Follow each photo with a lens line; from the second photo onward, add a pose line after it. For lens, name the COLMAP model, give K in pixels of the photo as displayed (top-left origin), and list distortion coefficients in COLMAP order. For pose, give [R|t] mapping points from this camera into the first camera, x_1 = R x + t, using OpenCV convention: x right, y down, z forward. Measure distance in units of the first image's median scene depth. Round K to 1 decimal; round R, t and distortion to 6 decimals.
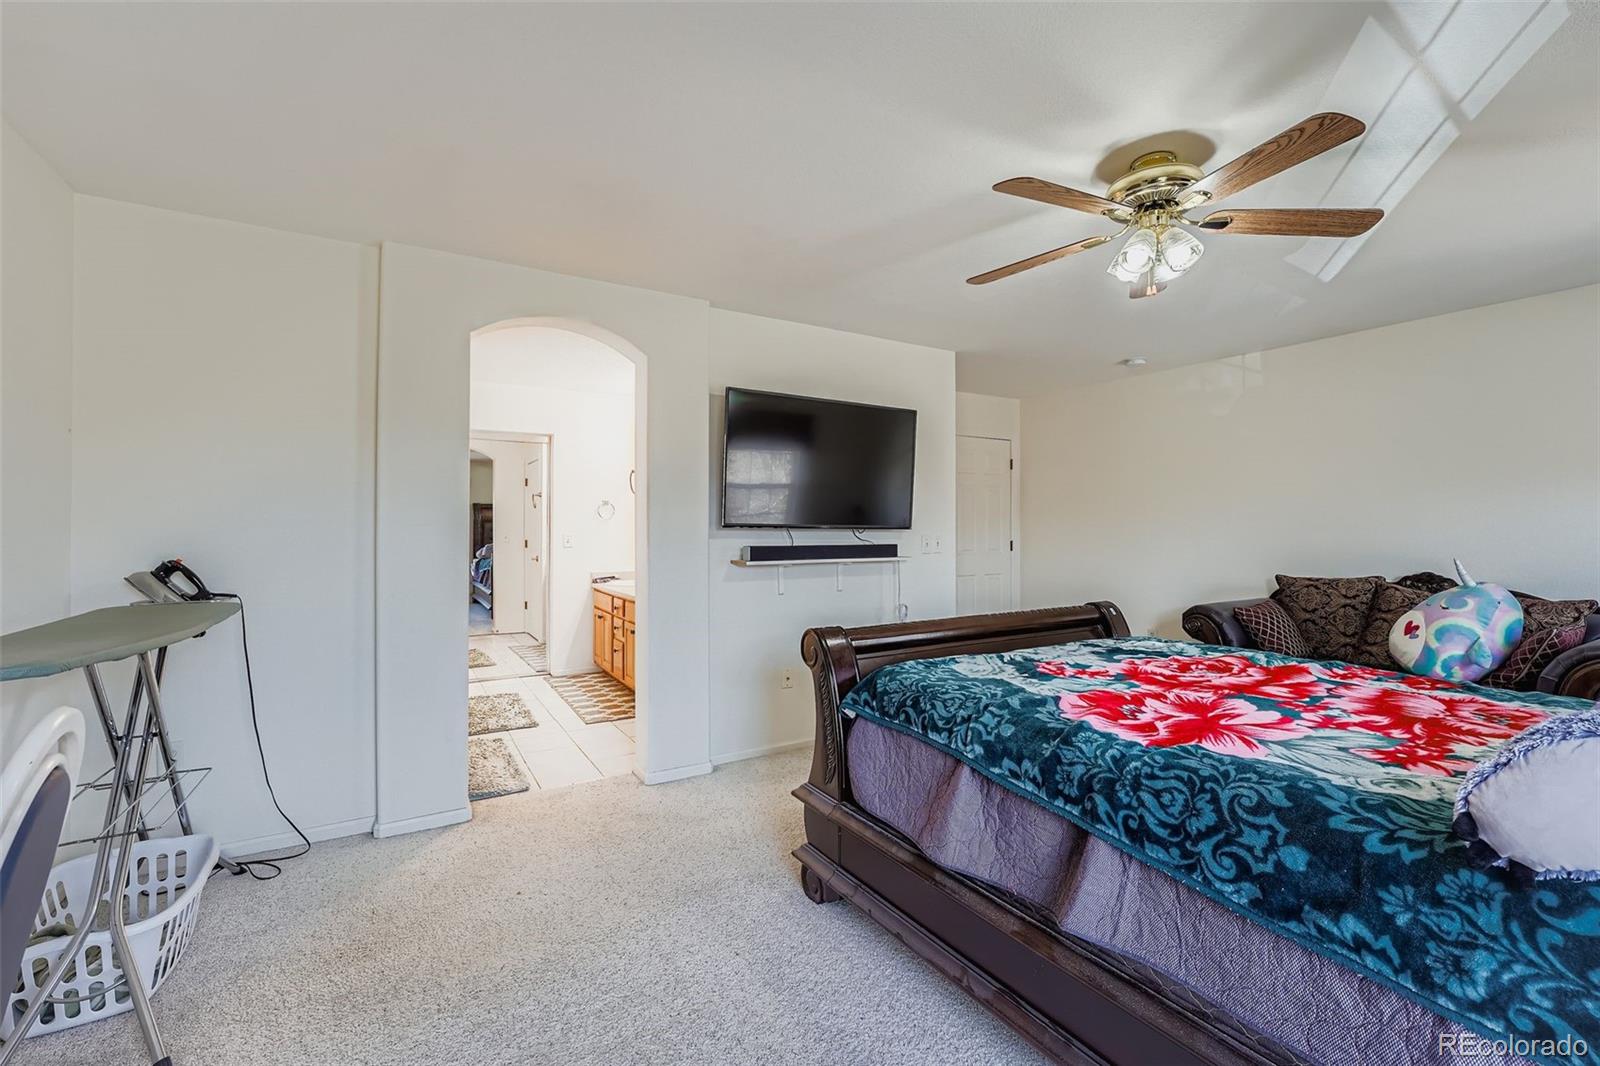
lens RADIAL K [[652.5, 0, 800.0], [0, 652.5, 533.0], [0, 0, 1]] dist [-0.002540, -0.000216]
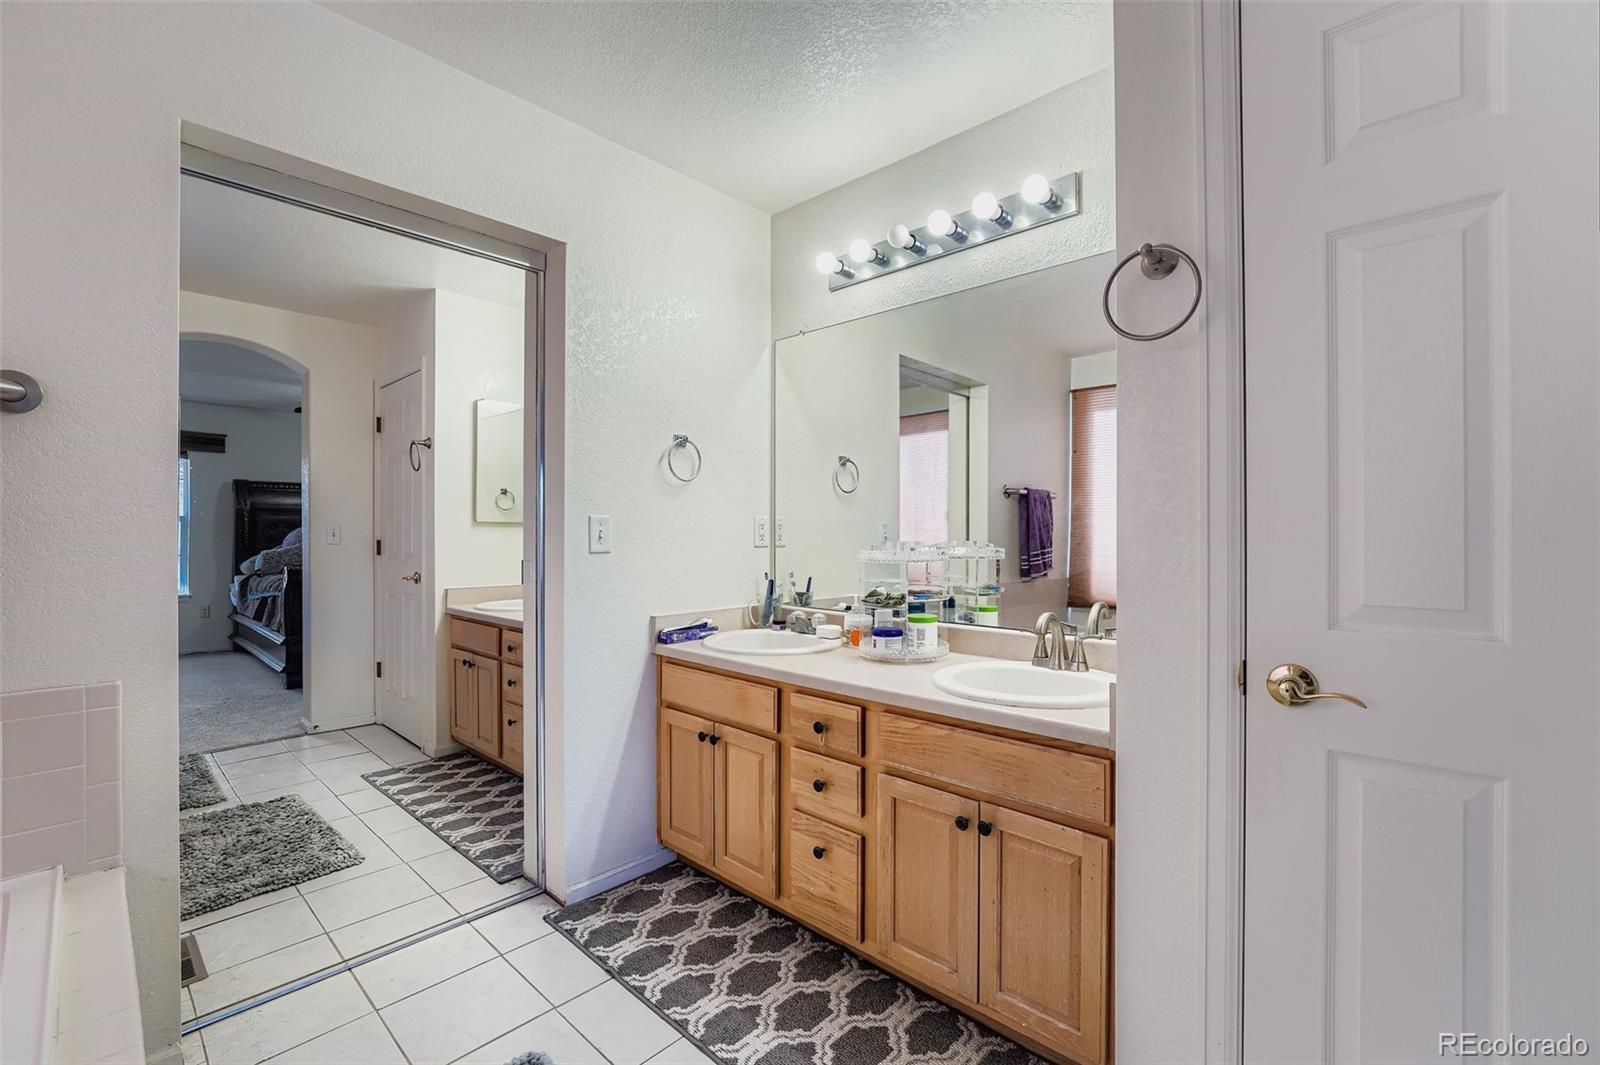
lens RADIAL K [[735.8, 0, 800.0], [0, 735.8, 532.5], [0, 0, 1]] dist [-0.005260, -0.000096]
pose [[0.976227, -0.001577, 0.216746, -0.165604], [0.002790, 0.999982, -0.005287, 0.006536], [-0.216734, 0.005766, 0.976214, 0.275891]]
